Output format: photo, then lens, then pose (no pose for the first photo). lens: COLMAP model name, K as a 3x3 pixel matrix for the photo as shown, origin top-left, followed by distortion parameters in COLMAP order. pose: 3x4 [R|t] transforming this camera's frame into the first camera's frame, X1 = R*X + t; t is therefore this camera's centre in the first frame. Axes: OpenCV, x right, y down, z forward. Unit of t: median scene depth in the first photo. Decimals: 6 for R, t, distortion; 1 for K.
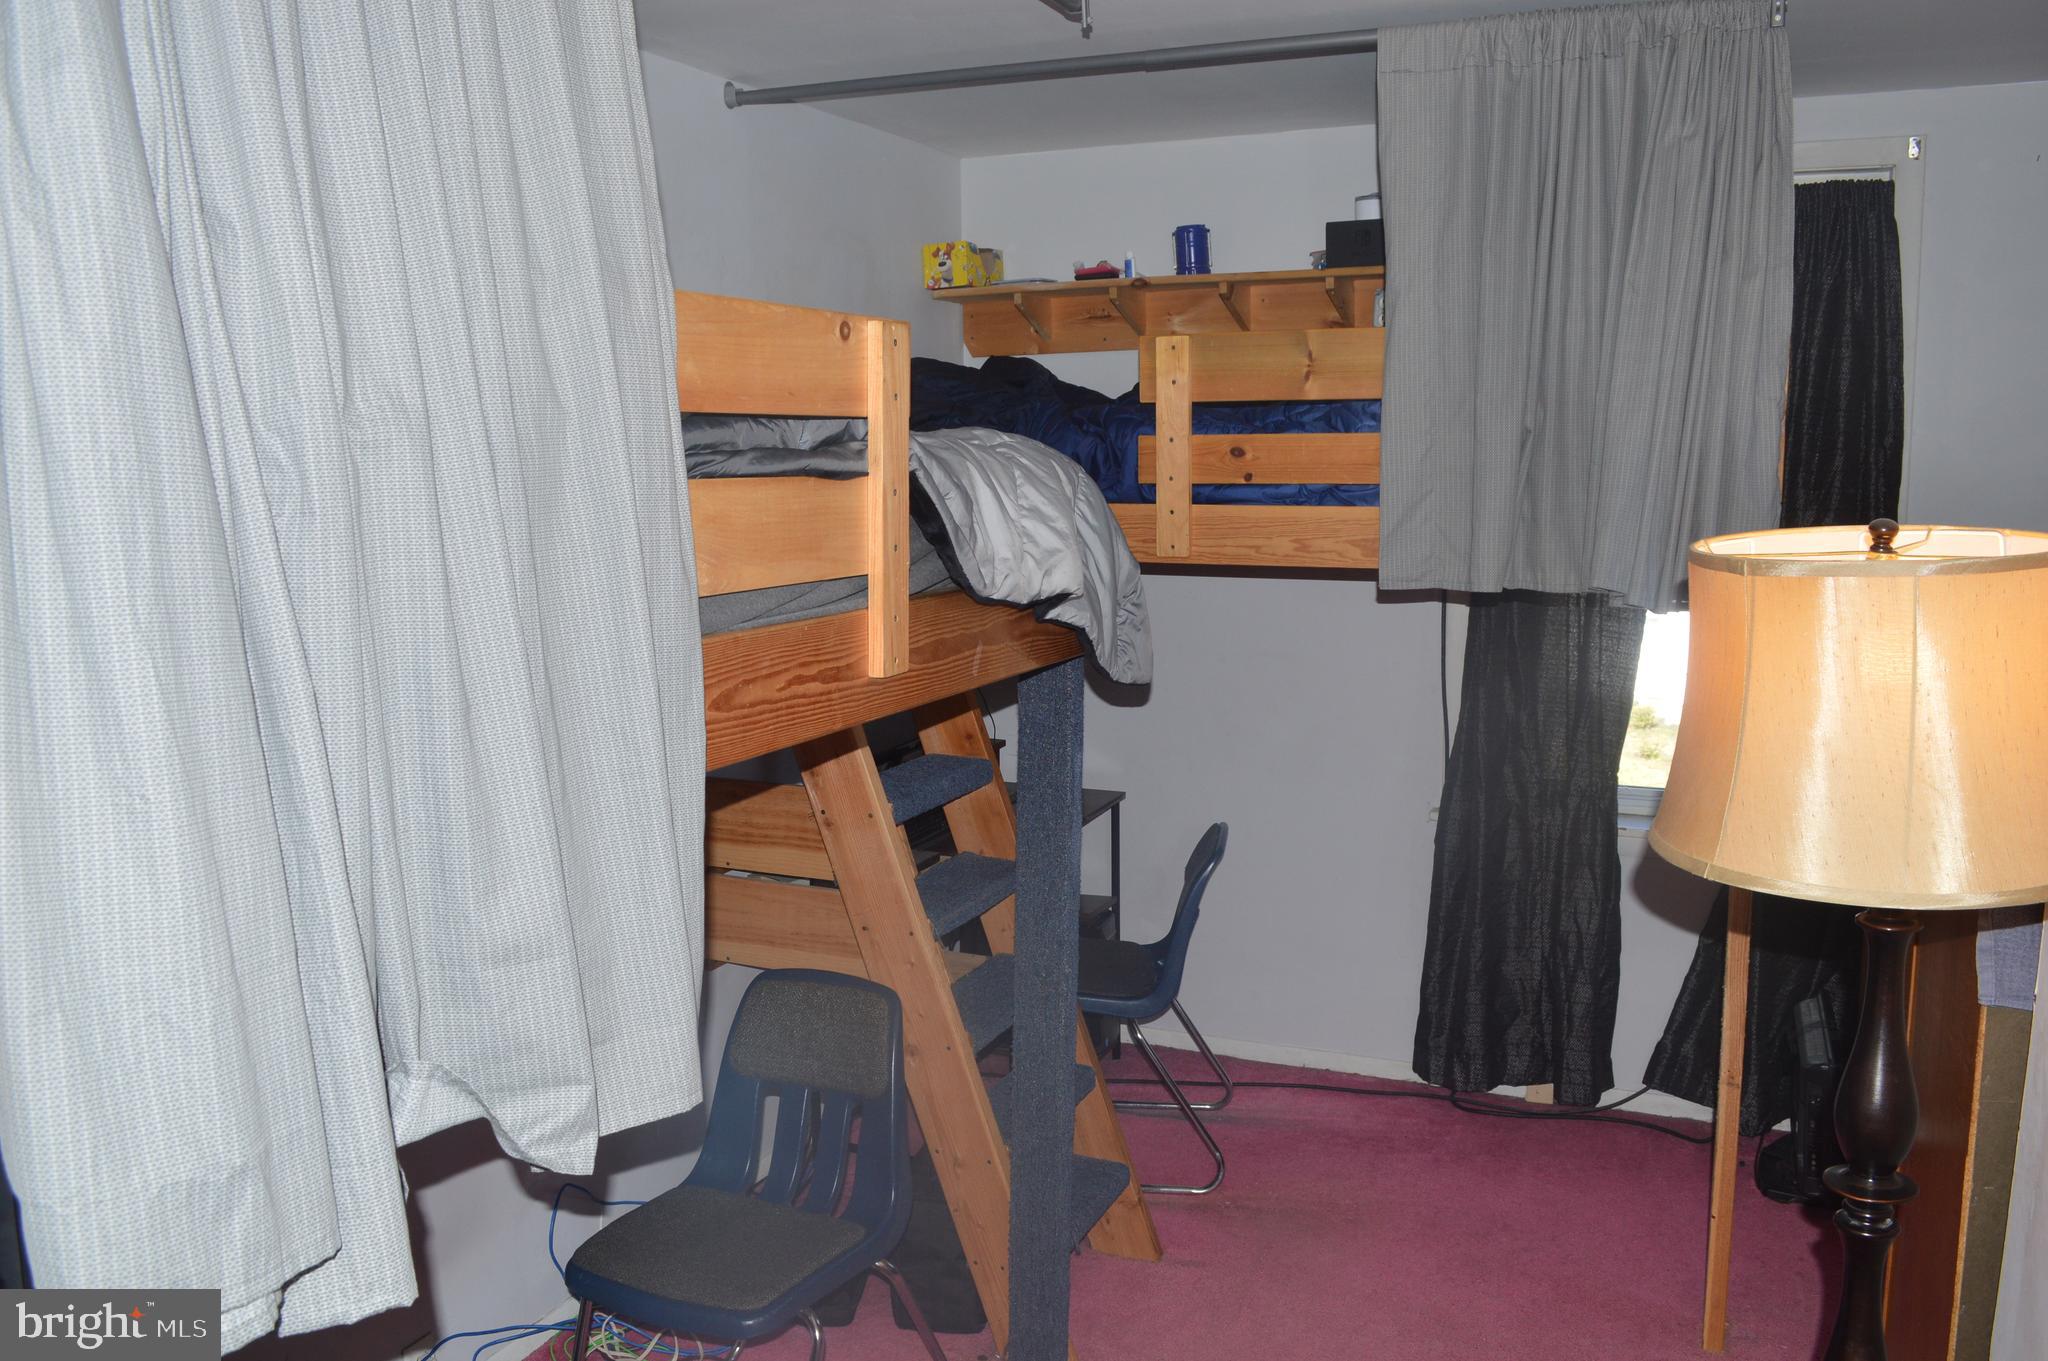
lens RADIAL K [[1638.6, 0, 1017.4], [0, 1638.6, 701.9], [0, 0, 1]] dist [-0.085783, 0.016549]
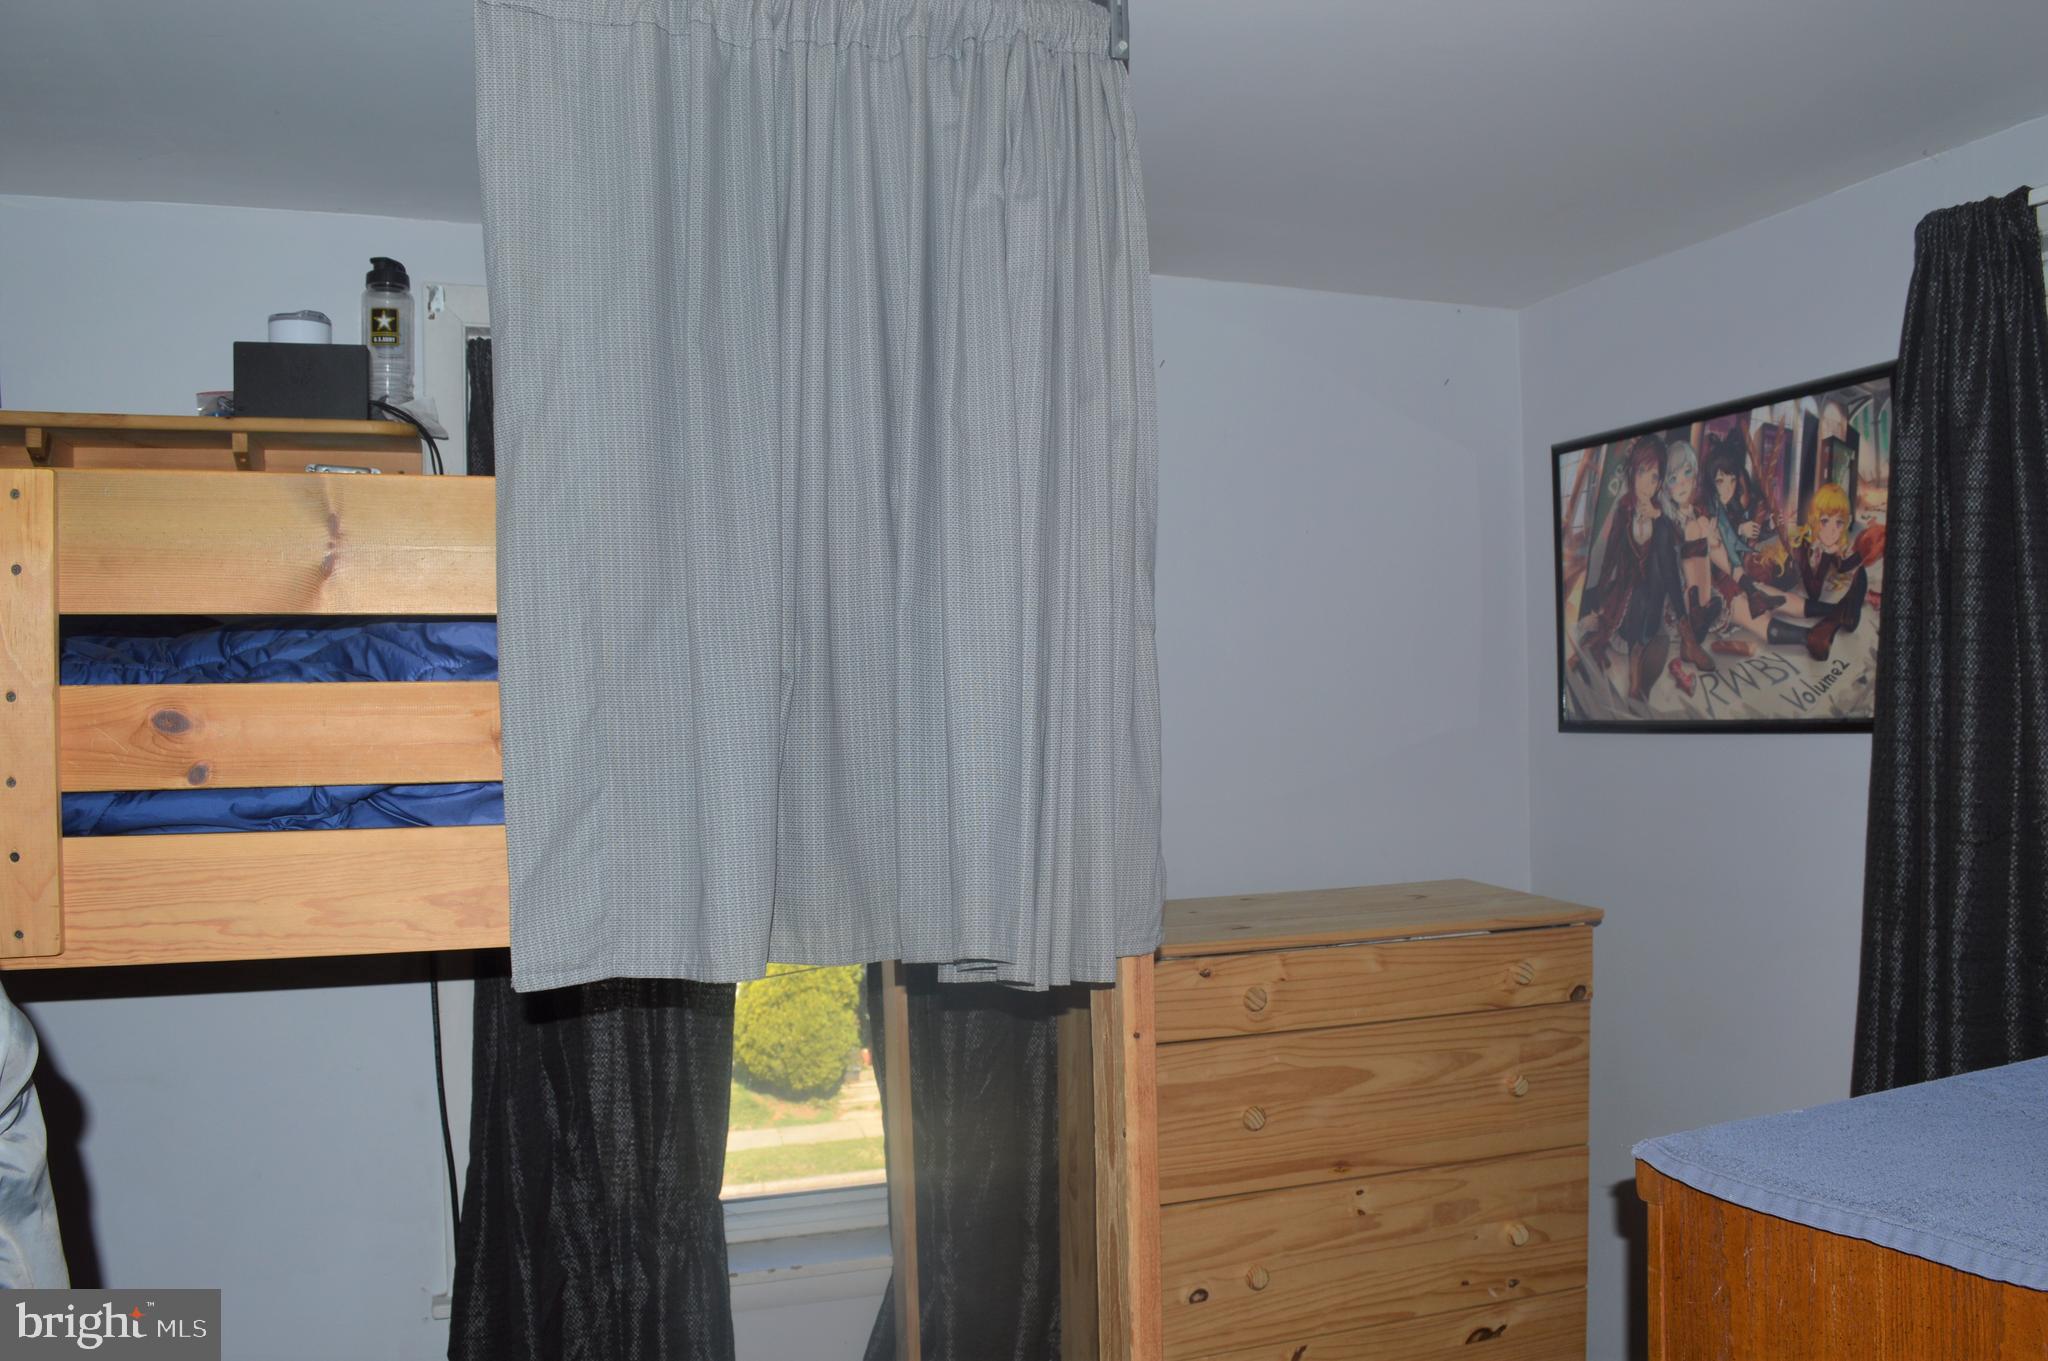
lens RADIAL K [[1635.0, 0, 1019.2], [0, 1635.0, 700.2], [0, 0, 1]] dist [-0.085877, 0.013382]
pose [[0.721545, 0.003451, 0.692359, -0.007259], [0.116685, 0.985078, -0.126514, -0.072487], [-0.682464, 0.172073, 0.710375, 0.504193]]
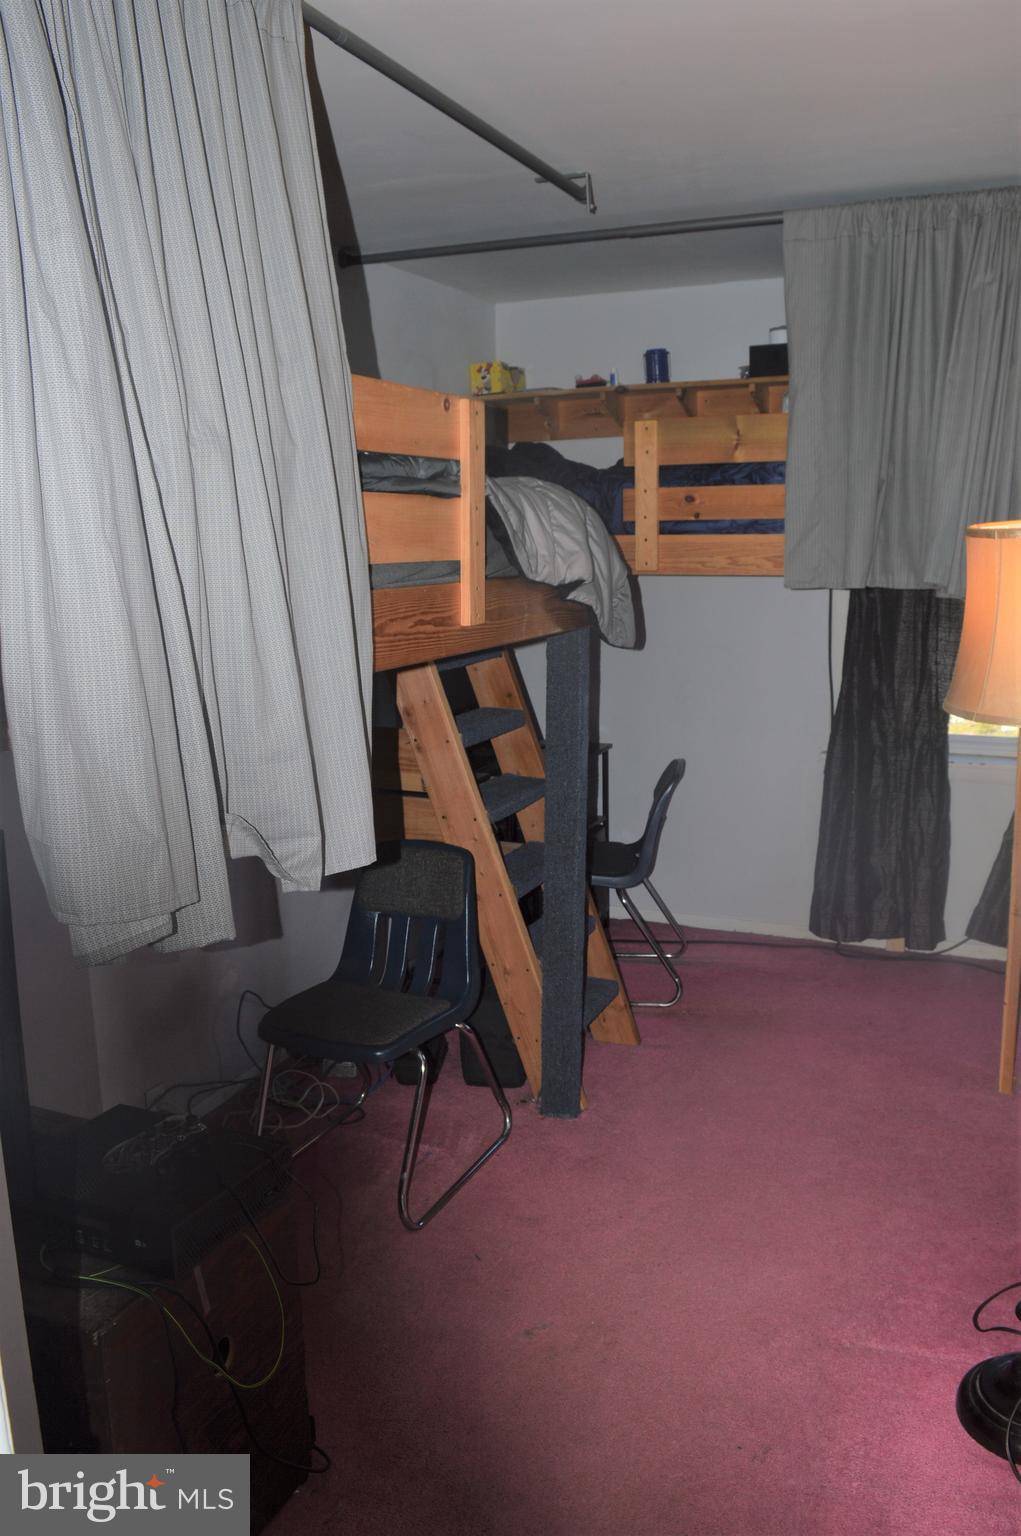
lens RADIAL K [[1229.0, 0, 524.5], [0, 1229.0, 780.6], [0, 0, 1]] dist [-0.085783, 0.016549]
pose [[0.999968, -0.007156, 0.003667, -0.022218], [0.006980, 0.998920, 0.045926, 0.052010], [-0.003991, -0.045899, 0.998938, -0.127129]]
